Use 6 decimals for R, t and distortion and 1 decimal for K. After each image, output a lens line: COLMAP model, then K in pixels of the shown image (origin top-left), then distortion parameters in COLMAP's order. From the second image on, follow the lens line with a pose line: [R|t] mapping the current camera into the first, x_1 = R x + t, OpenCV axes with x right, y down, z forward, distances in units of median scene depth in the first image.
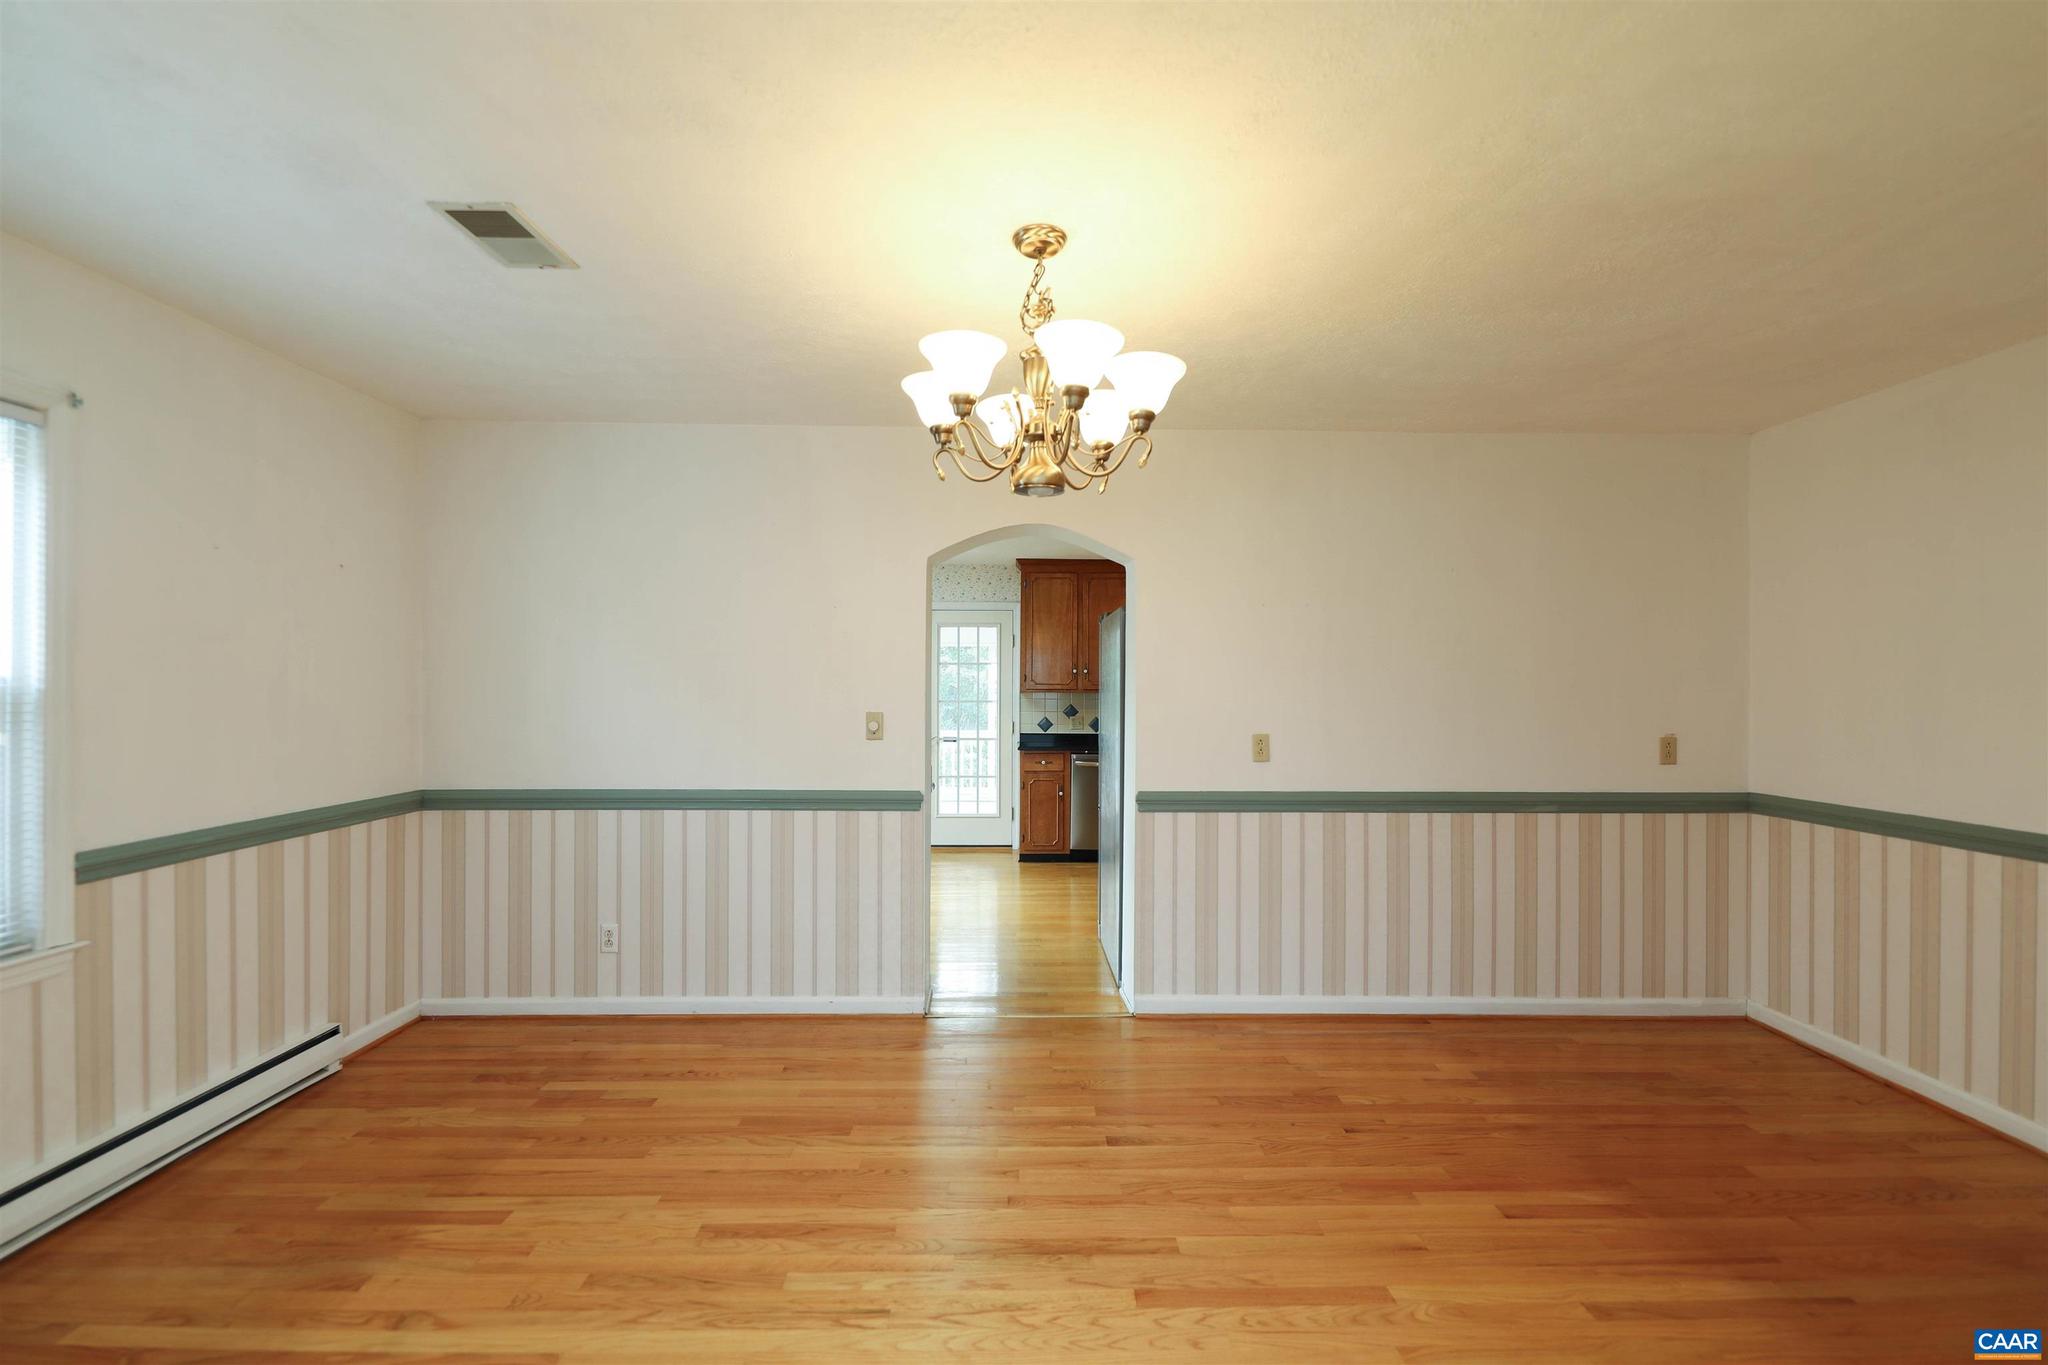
lens RADIAL K [[846.2, 0, 1024.6], [0, 846.2, 682.9], [0, 0, 1]] dist [-0.004469, -0.003863]
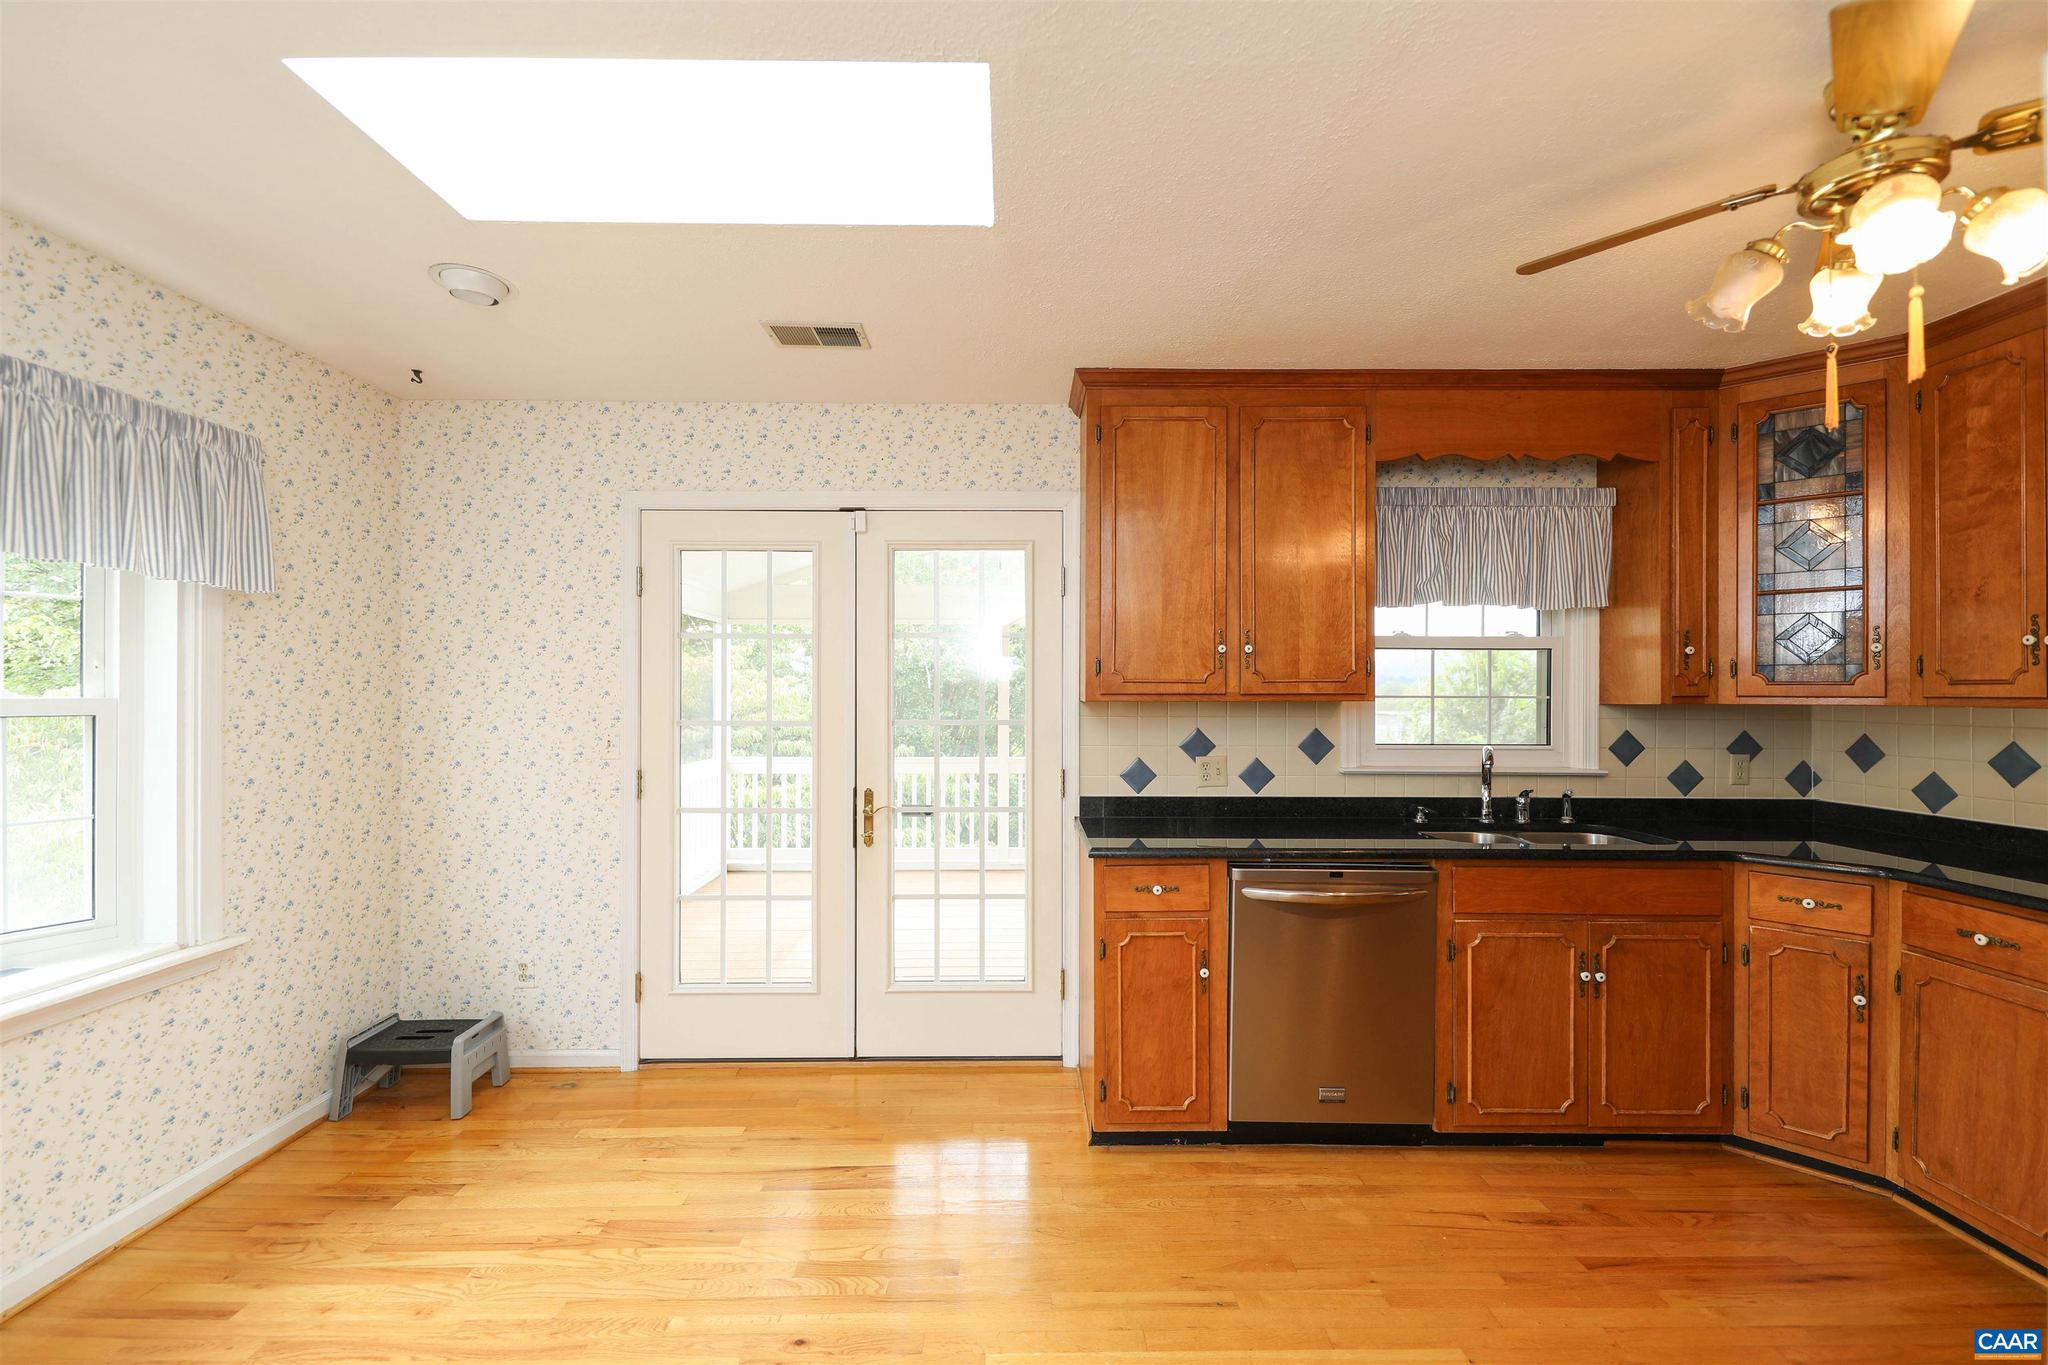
lens RADIAL K [[846.2, 0, 1023.7], [0, 846.2, 688.2], [0, 0, 1]] dist [-0.004469, -0.003863]
pose [[0.999984, -0.003063, -0.004740, -0.031822], [0.003077, 0.999991, 0.002874, 0.003194], [0.004731, -0.002889, 0.999985, 0.572418]]
